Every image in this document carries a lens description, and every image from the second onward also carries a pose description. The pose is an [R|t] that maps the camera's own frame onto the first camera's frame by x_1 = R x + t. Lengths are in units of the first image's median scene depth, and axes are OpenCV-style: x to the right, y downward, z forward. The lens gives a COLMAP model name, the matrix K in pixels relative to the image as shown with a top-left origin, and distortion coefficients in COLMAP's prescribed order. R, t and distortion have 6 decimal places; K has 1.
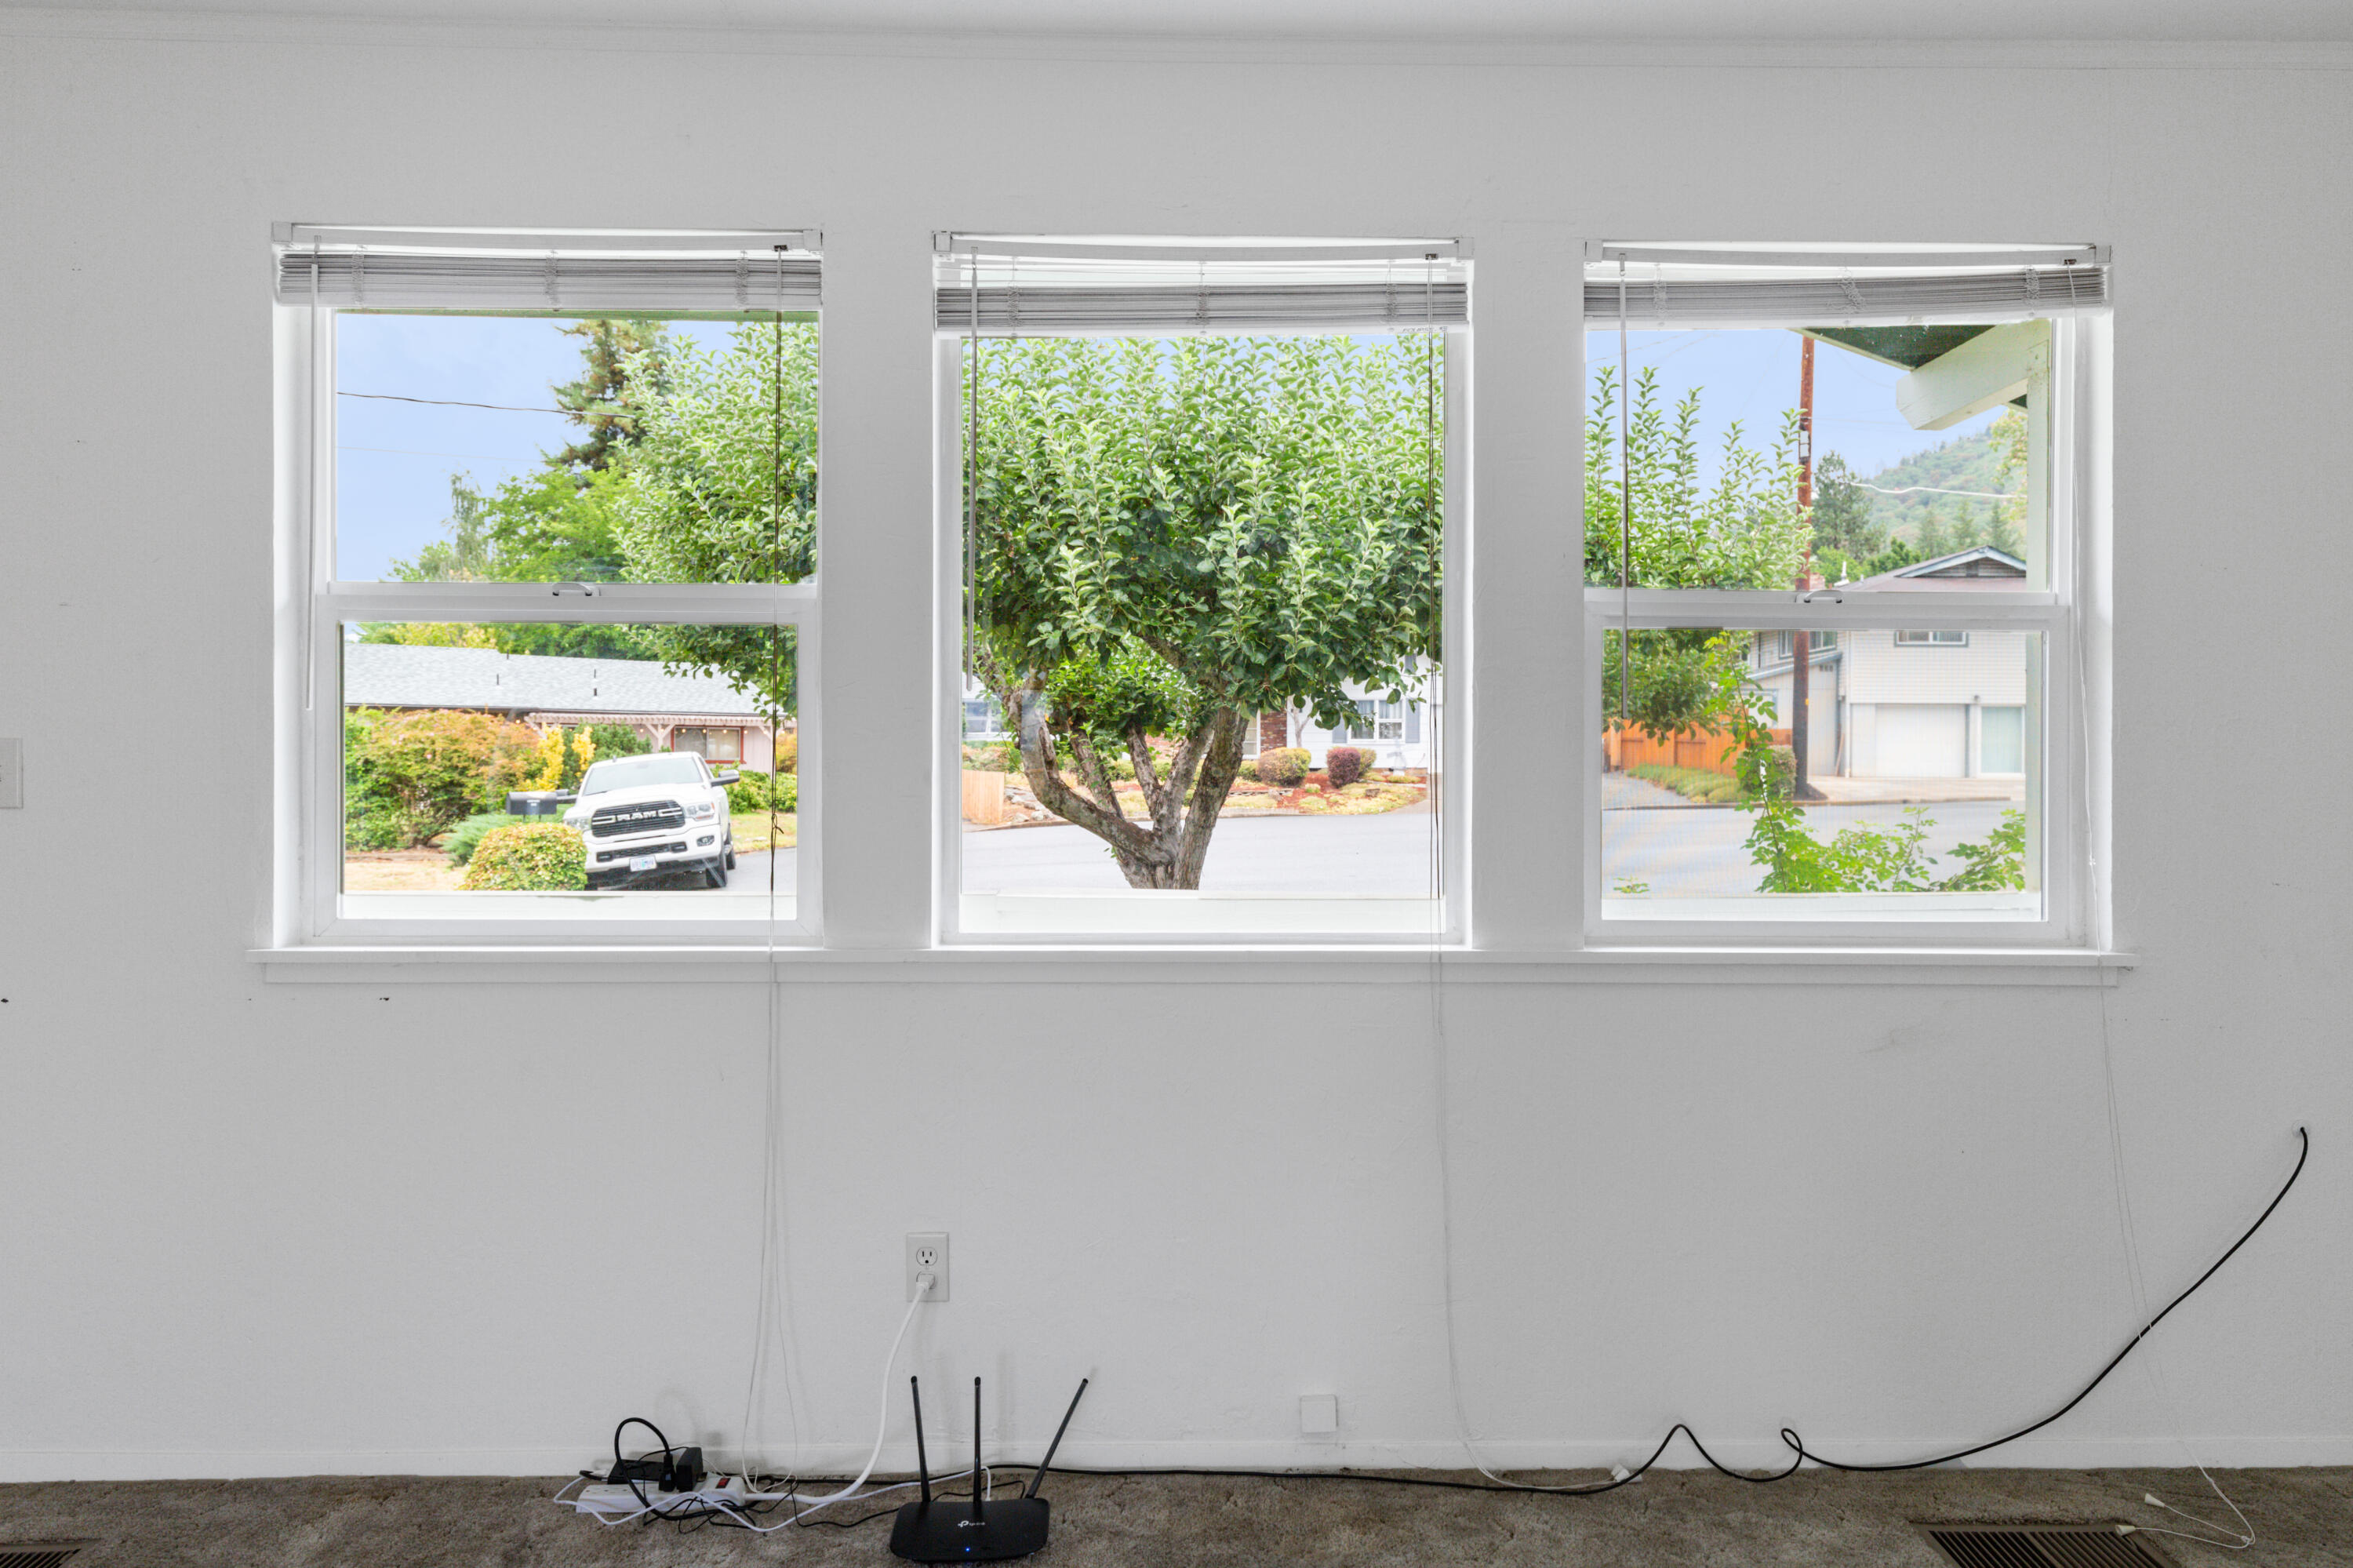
lens RADIAL K [[1425.3, 0, 1176.5], [0, 1425.3, 784.0], [0, 0, 1]] dist [0.002678, -0.001112]
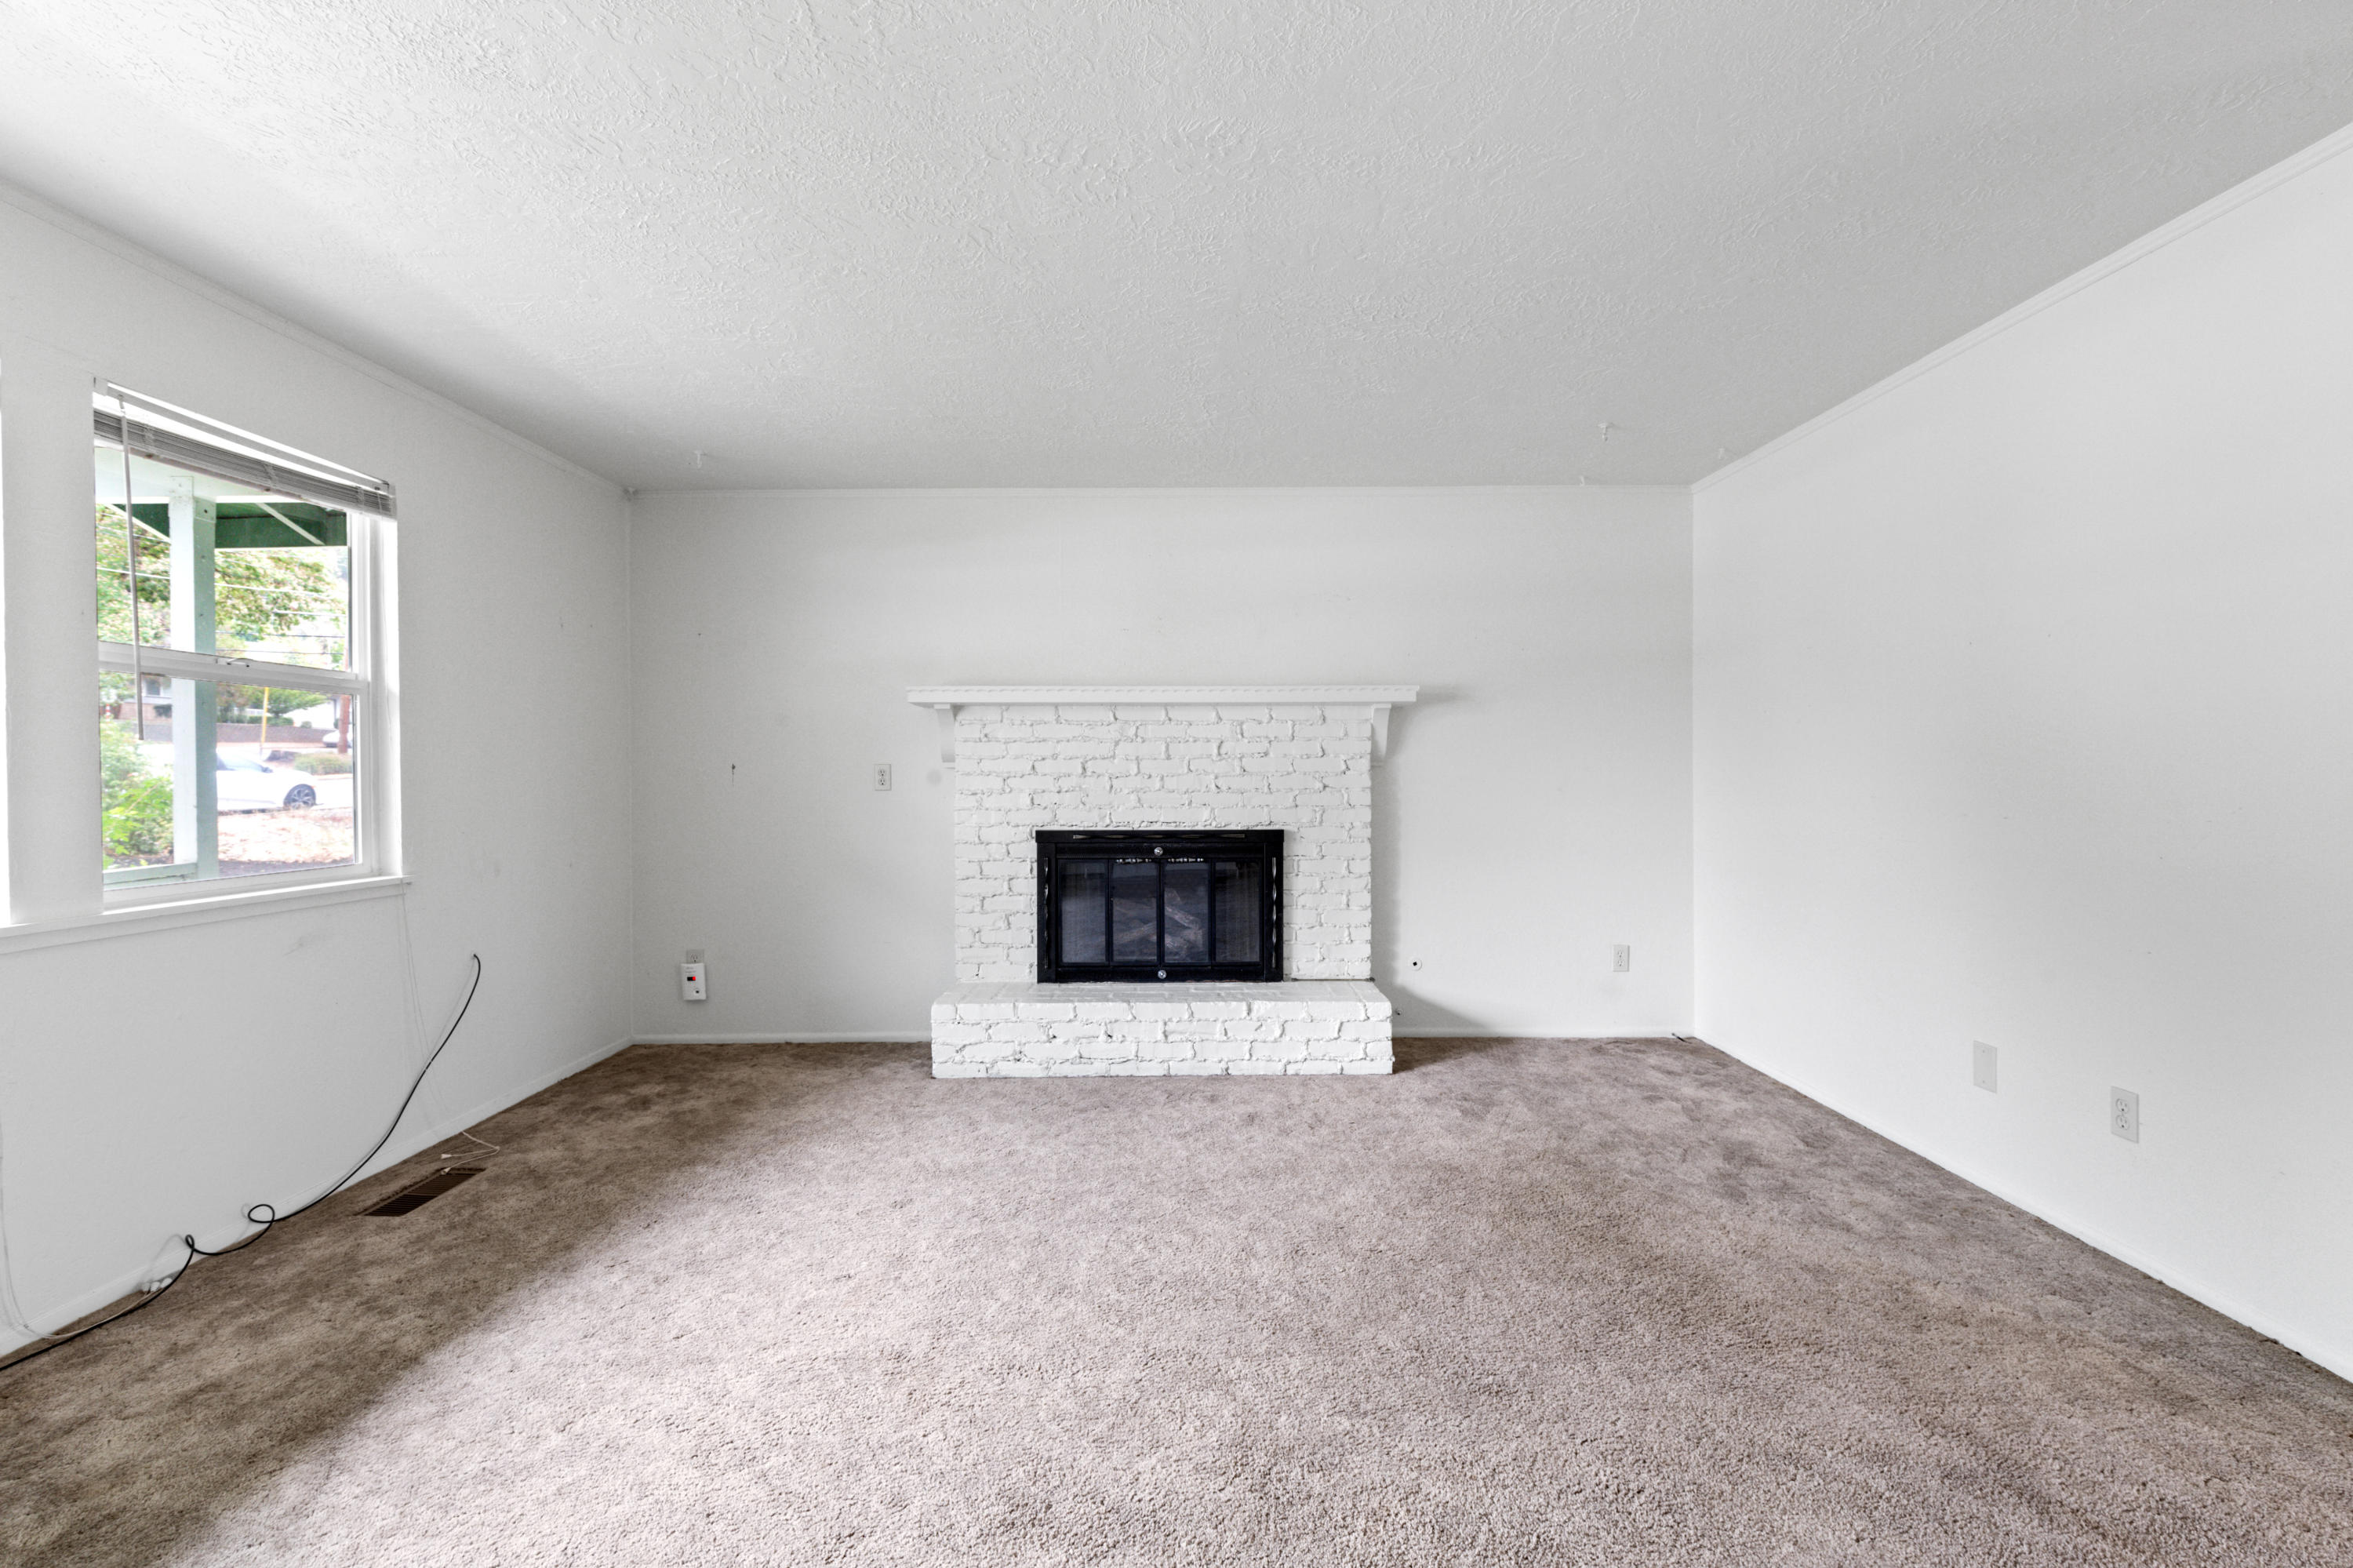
lens RADIAL K [[1049.9, 0, 1187.1], [0, 1049.9, 782.6], [0, 0, 1]] dist [0.002929, 0.000579]
pose [[0.016605, -0.012002, 0.999790, -0.674770], [0.009576, 0.999884, 0.011844, -0.007198], [-0.999816, 0.009377, 0.016718, -0.023957]]
